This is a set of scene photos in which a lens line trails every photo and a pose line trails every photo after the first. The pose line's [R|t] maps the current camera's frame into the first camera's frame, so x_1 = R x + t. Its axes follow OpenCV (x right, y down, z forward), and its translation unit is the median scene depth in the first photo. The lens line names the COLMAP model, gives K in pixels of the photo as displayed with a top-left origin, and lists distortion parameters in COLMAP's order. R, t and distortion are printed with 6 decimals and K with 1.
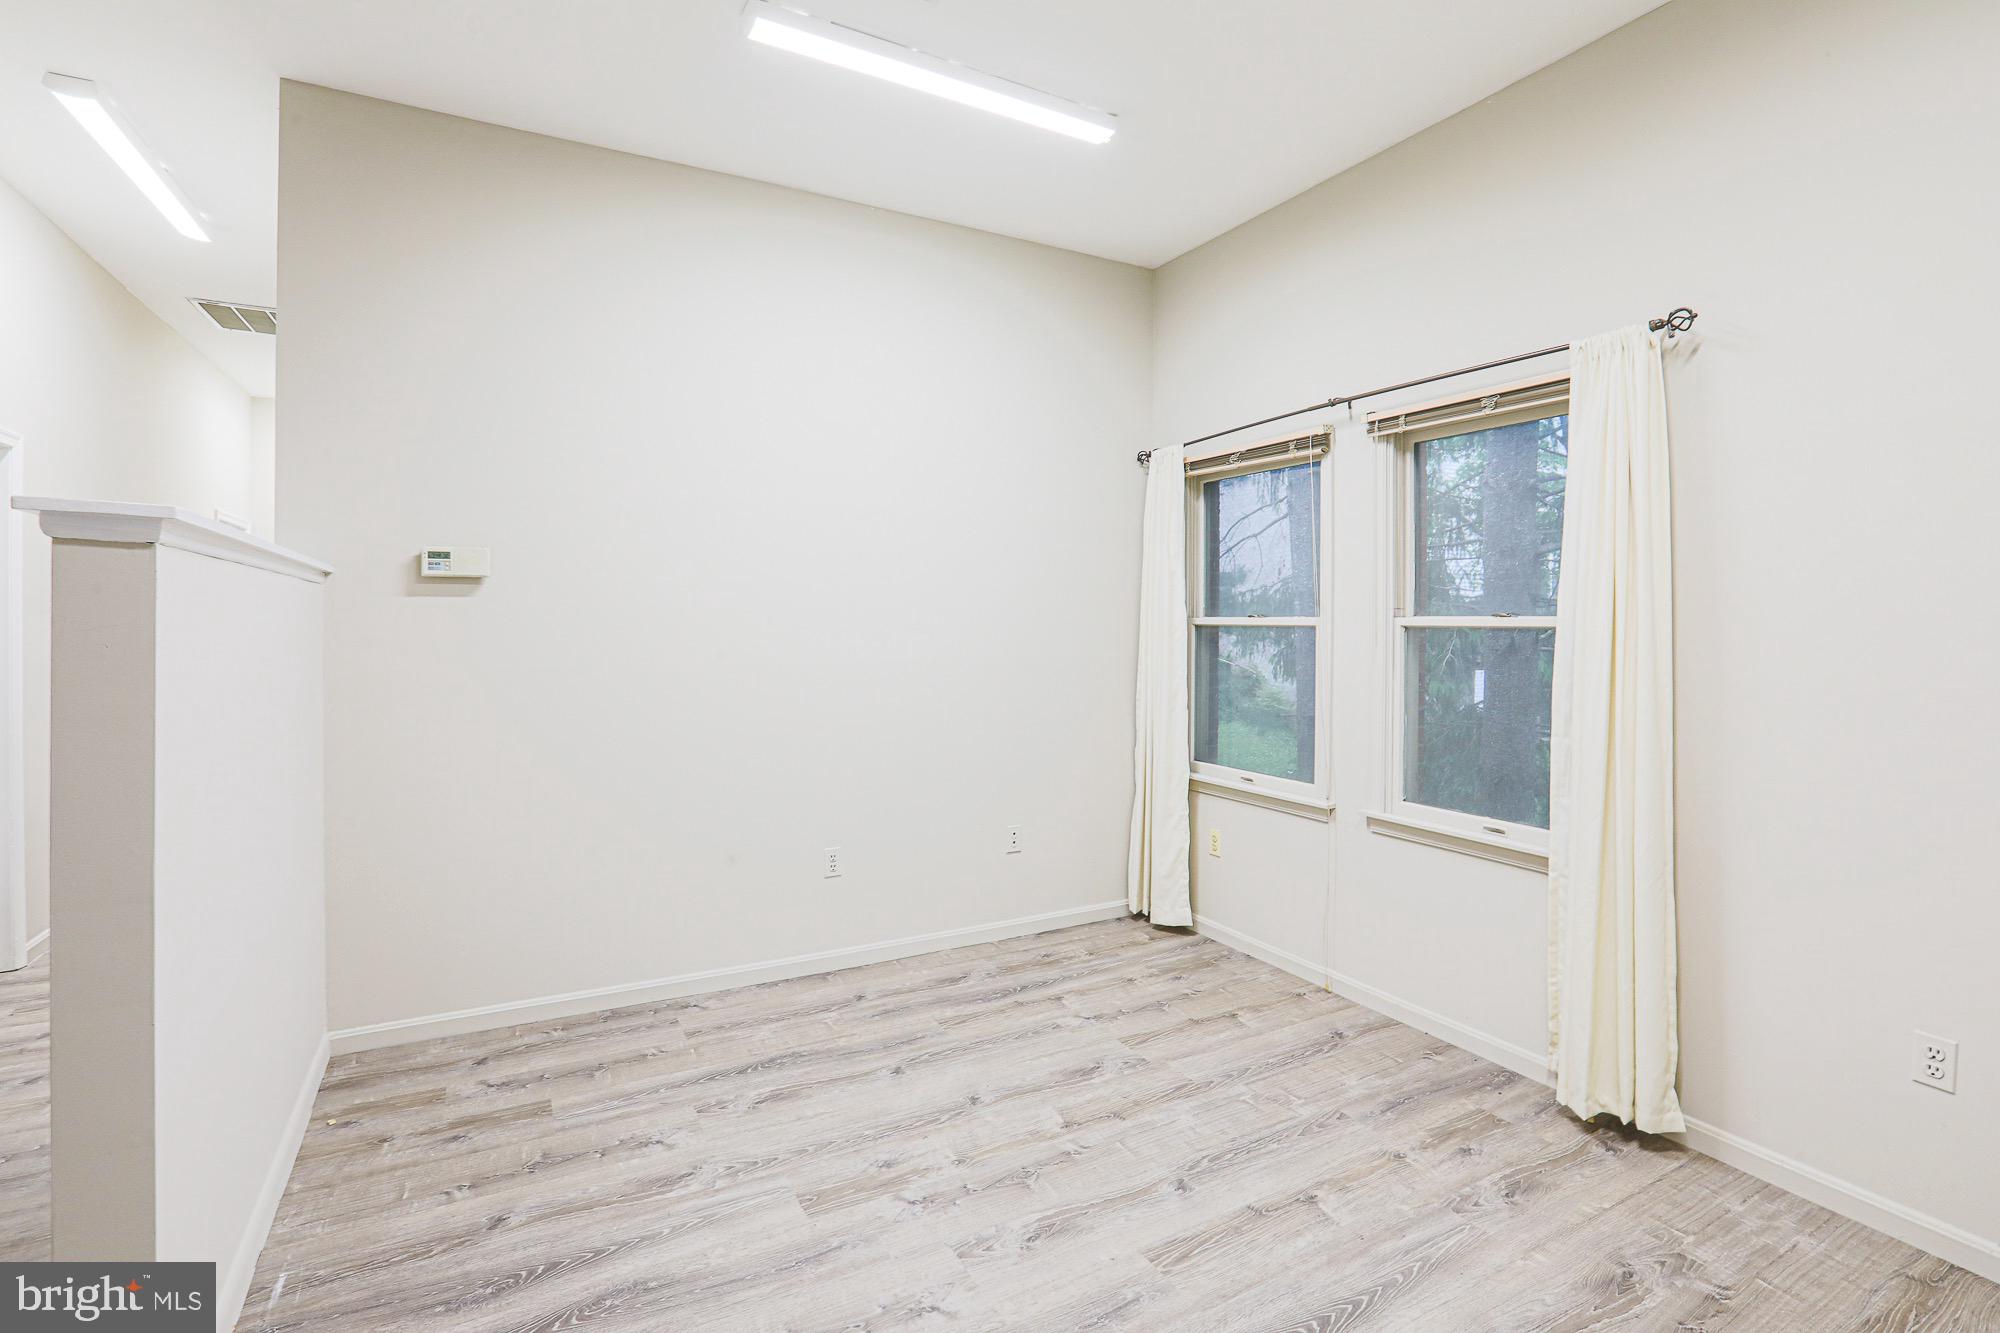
lens RADIAL K [[964.0, 0, 1045.2], [0, 964.0, 628.2], [0, 0, 1]] dist [-0.053222, 0.017266]
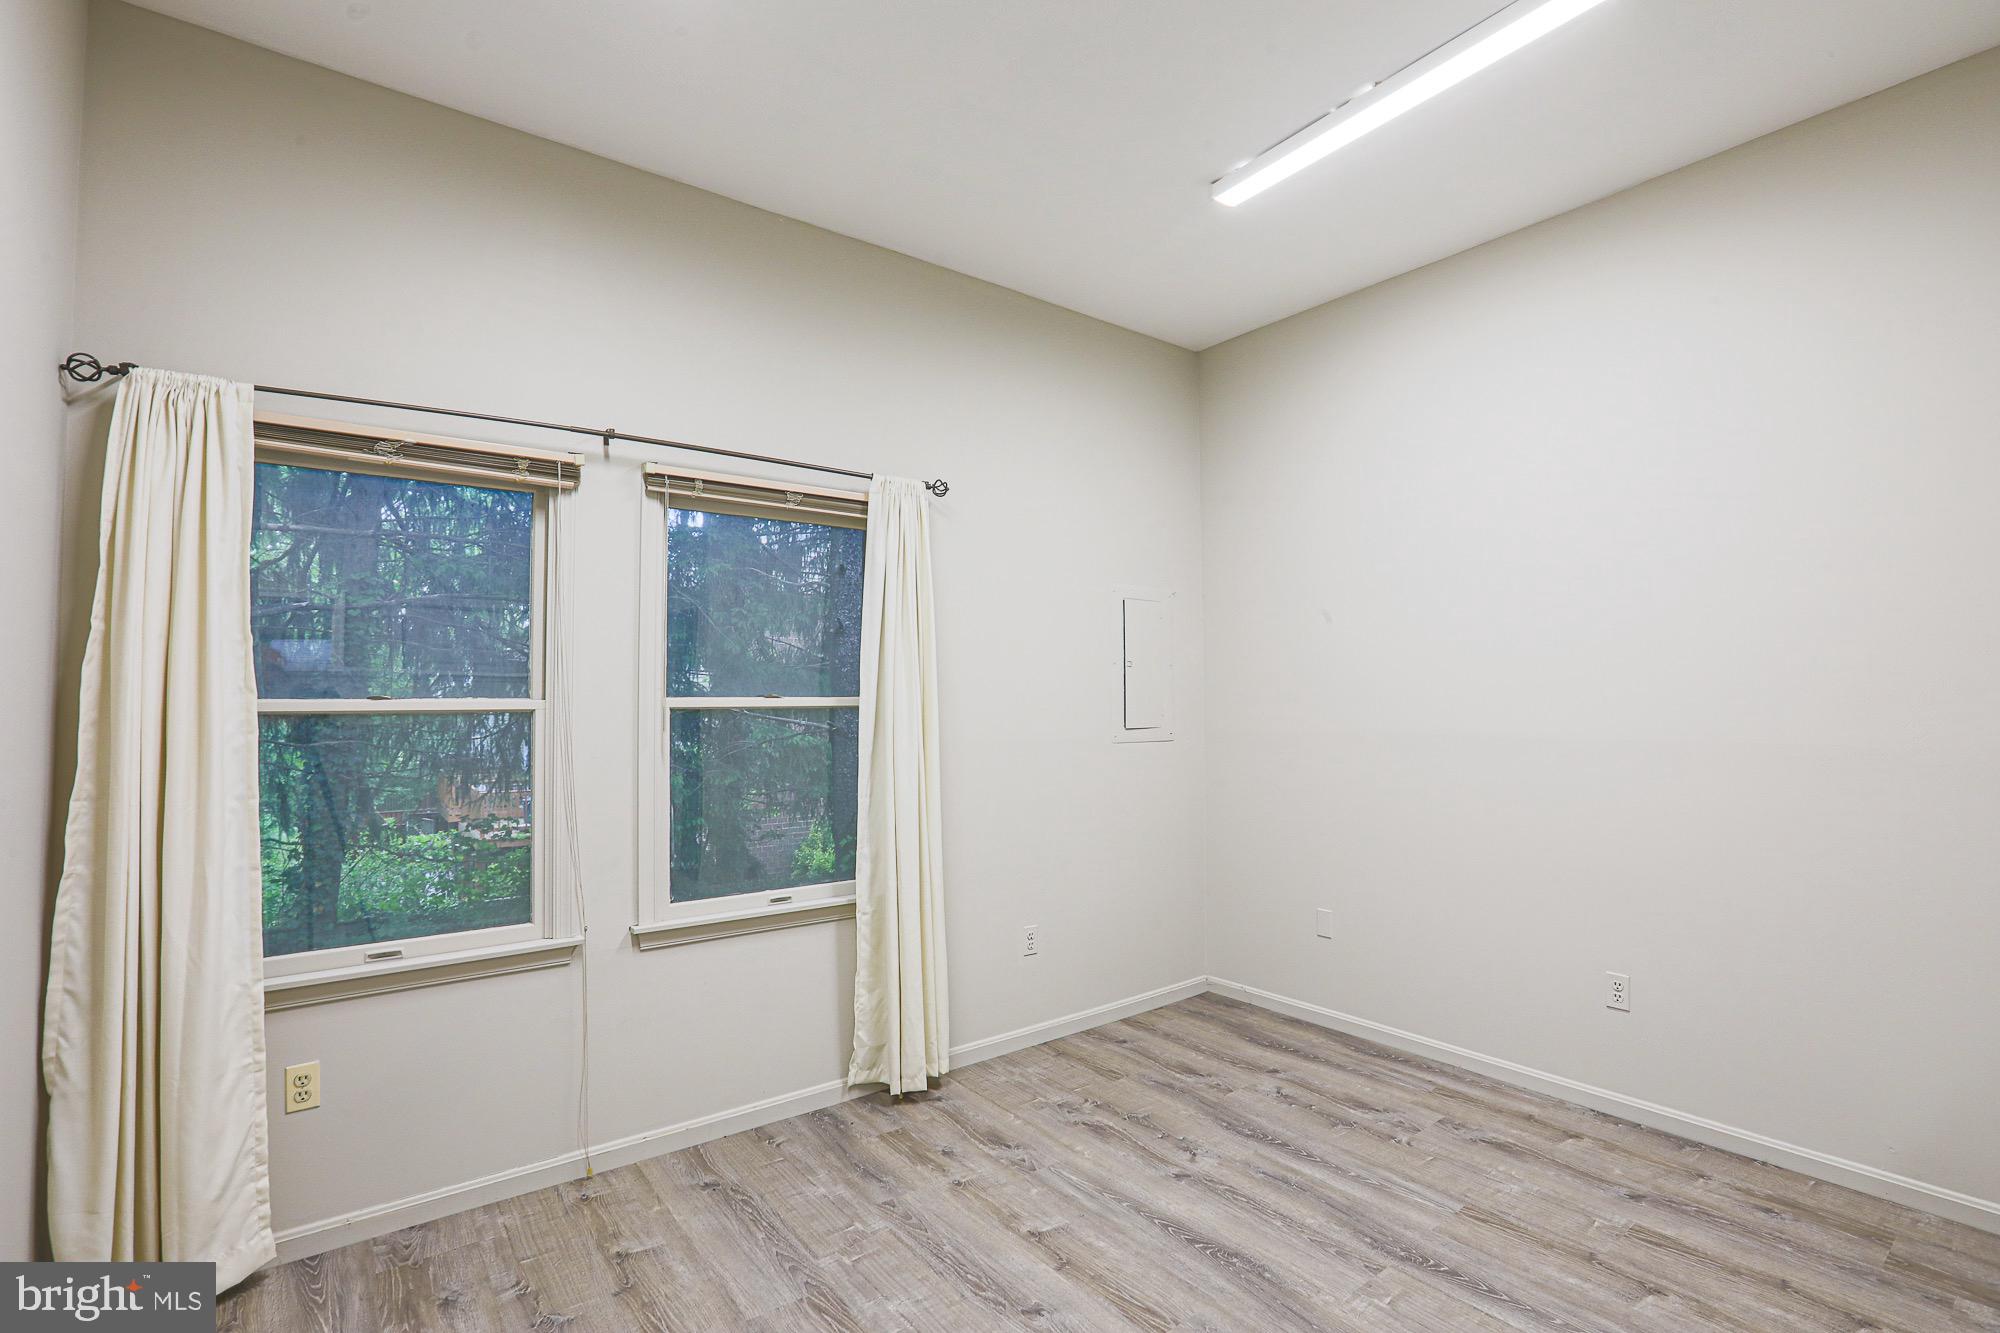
lens RADIAL K [[964.0, 0, 989.6], [0, 964.0, 657.1], [0, 0, 1]] dist [-0.053222, 0.017266]
pose [[-0.149569, 0.026955, 0.988384, -0.631536], [0.007110, 0.999632, -0.026186, -0.027676], [-0.988726, 0.003110, -0.149706, 0.942456]]
